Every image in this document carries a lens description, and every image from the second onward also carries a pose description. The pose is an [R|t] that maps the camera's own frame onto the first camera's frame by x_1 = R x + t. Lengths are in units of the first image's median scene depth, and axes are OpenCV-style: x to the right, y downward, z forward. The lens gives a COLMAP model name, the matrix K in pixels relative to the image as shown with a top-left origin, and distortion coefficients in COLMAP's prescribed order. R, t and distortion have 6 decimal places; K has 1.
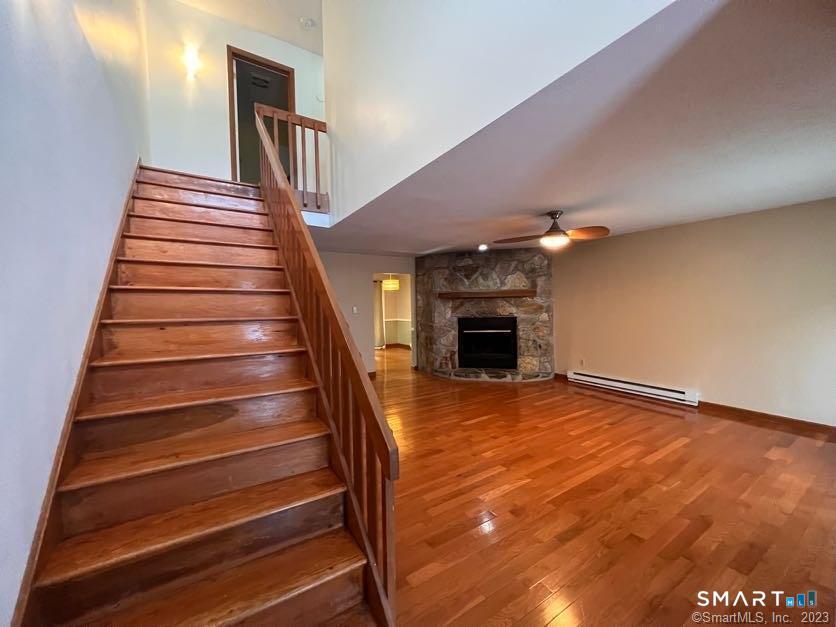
lens RADIAL K [[330.8, 0, 418.4], [0, 330.8, 313.8], [0, 0, 1]] dist [-0.001172, 0.000447]
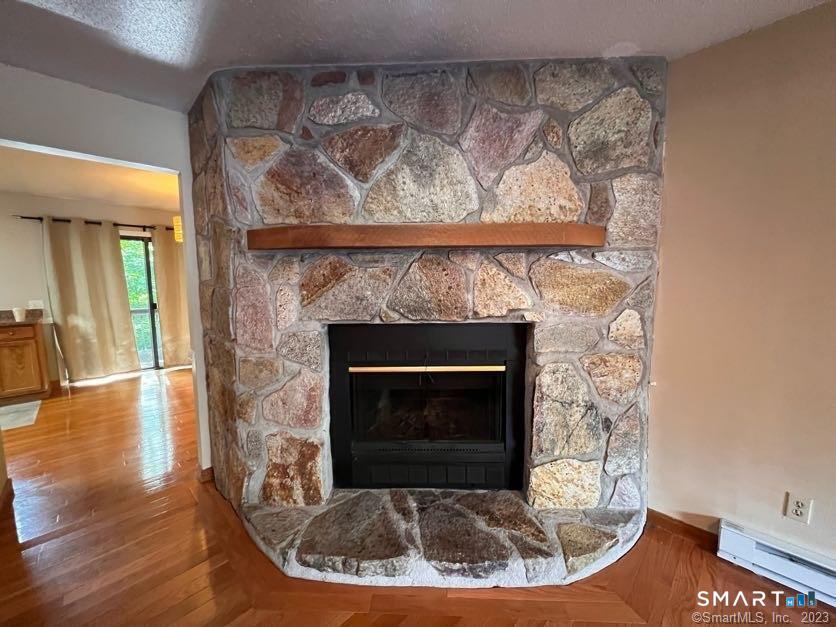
lens RADIAL K [[330.8, 0, 421.1], [0, 330.8, 314.5], [0, 0, 1]] dist [-0.001172, 0.000447]
pose [[0.977390, -0.008488, 0.211276, 0.148739], [-0.006769, 0.997426, 0.071386, -0.017178], [-0.211338, -0.071202, 0.974816, 0.763432]]
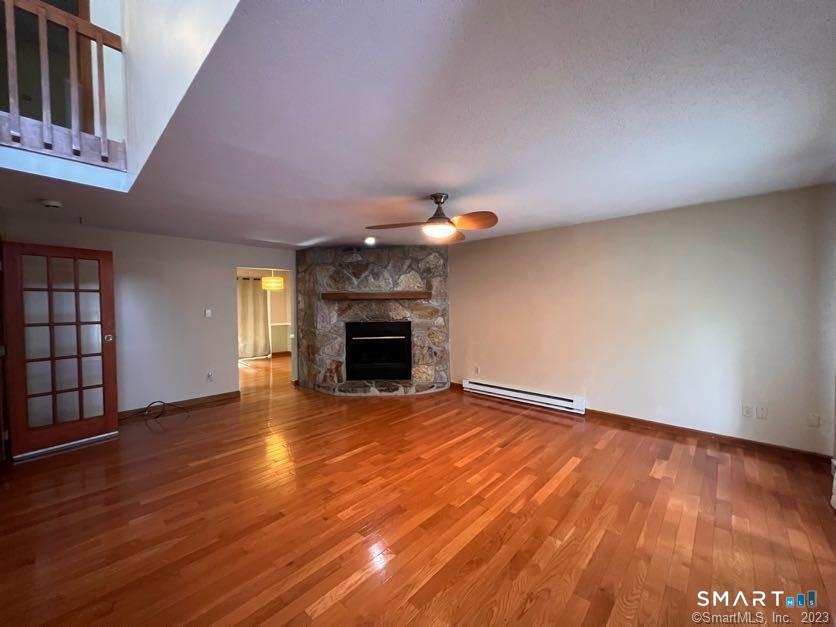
lens RADIAL K [[330.8, 0, 417.0], [0, 330.8, 312.7], [0, 0, 1]] dist [-0.001172, 0.000447]
pose [[0.968625, 0.003463, 0.248503, 0.092365], [-0.000589, 0.999932, -0.011638, -0.004102], [-0.248527, 0.011126, 0.968561, 0.130891]]
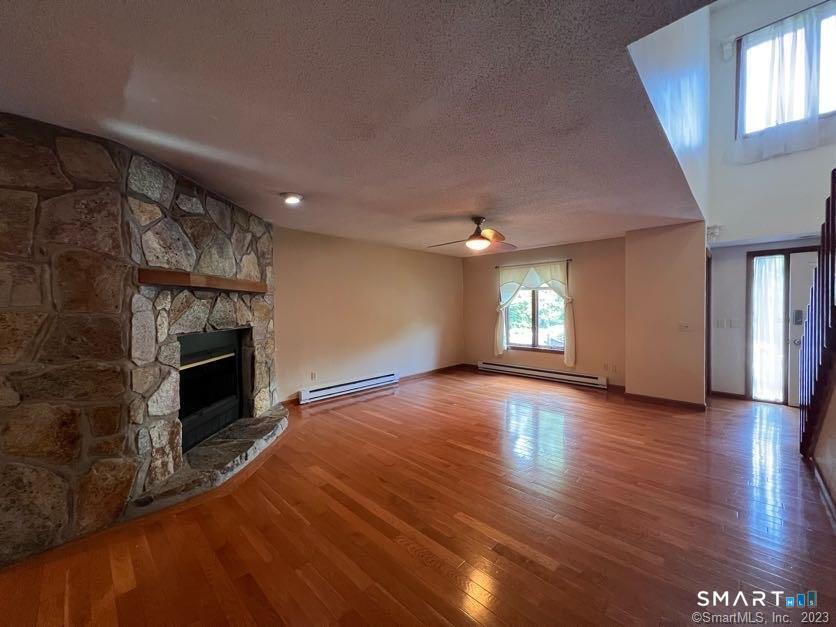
lens RADIAL K [[330.8, 0, 419.6], [0, 330.8, 313.6], [0, 0, 1]] dist [-0.001172, 0.000447]
pose [[-0.228878, 0.001667, 0.973454, -0.359692], [0.043791, 0.999004, 0.008585, -0.007114], [-0.972470, 0.044594, -0.228723, 0.857369]]
